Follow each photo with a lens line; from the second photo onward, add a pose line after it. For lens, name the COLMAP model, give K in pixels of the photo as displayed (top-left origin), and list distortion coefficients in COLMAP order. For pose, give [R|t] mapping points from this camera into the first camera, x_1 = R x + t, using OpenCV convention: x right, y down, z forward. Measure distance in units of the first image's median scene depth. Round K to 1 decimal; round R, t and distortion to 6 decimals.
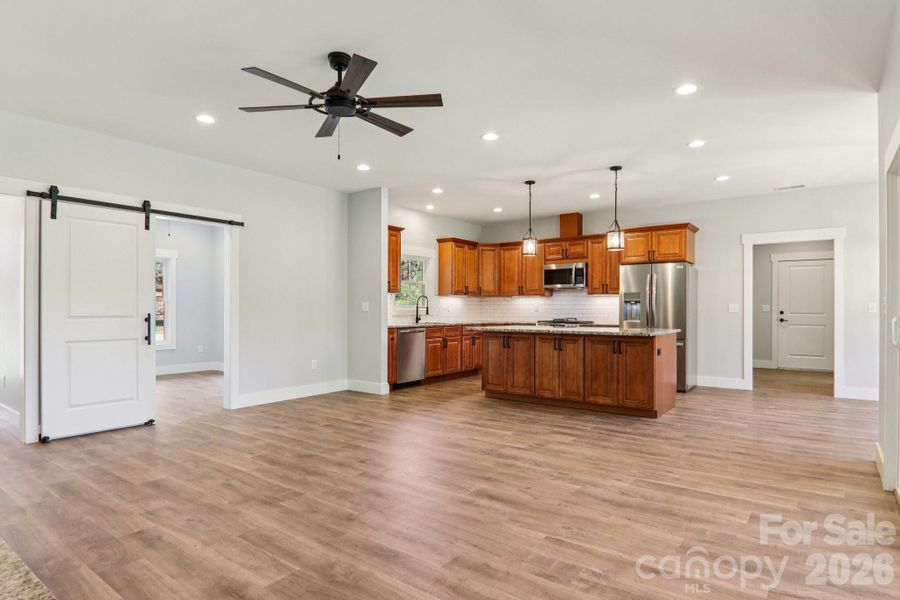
lens RADIAL K [[495.8, 0, 454.1], [0, 495.8, 310.6], [0, 0, 1]] dist [-0.004181, -0.015976]
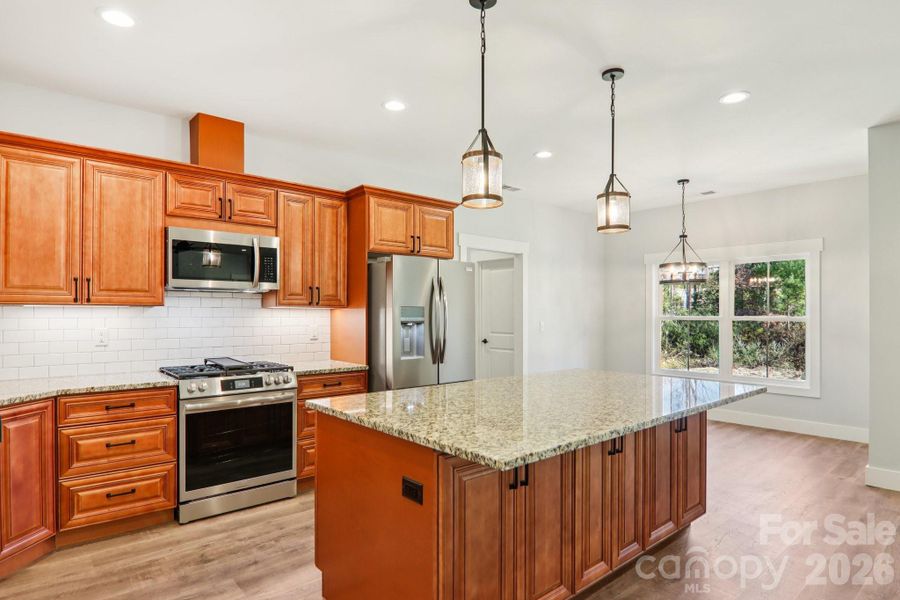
lens RADIAL K [[495.8, 0, 454.1], [0, 495.8, 310.6], [0, 0, 1]] dist [-0.004181, -0.015976]
pose [[0.213104, 0.002470, 0.977026, -0.158567], [-0.000935, 0.999997, -0.002324, -0.027335], [-0.977029, -0.000418, 0.213106, 0.744443]]
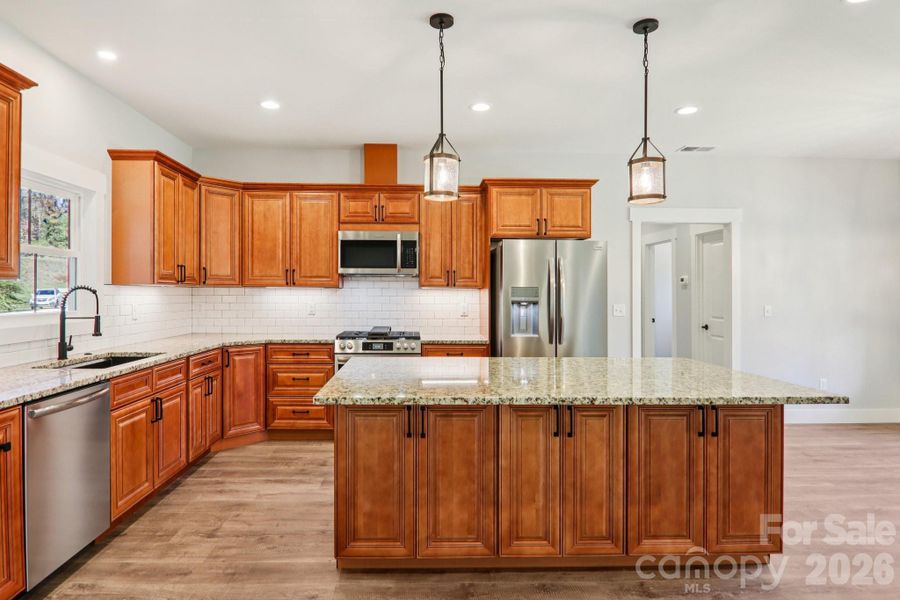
lens RADIAL K [[506.3, 0, 432.0], [0, 506.3, 294.3], [0, 0, 1]] dist [0.001586, -0.020101]
pose [[0.781321, 0.000206, 0.624129, -0.093525], [-0.003462, 0.999986, 0.004004, -0.026657], [-0.624119, -0.005289, 0.781311, 0.531934]]
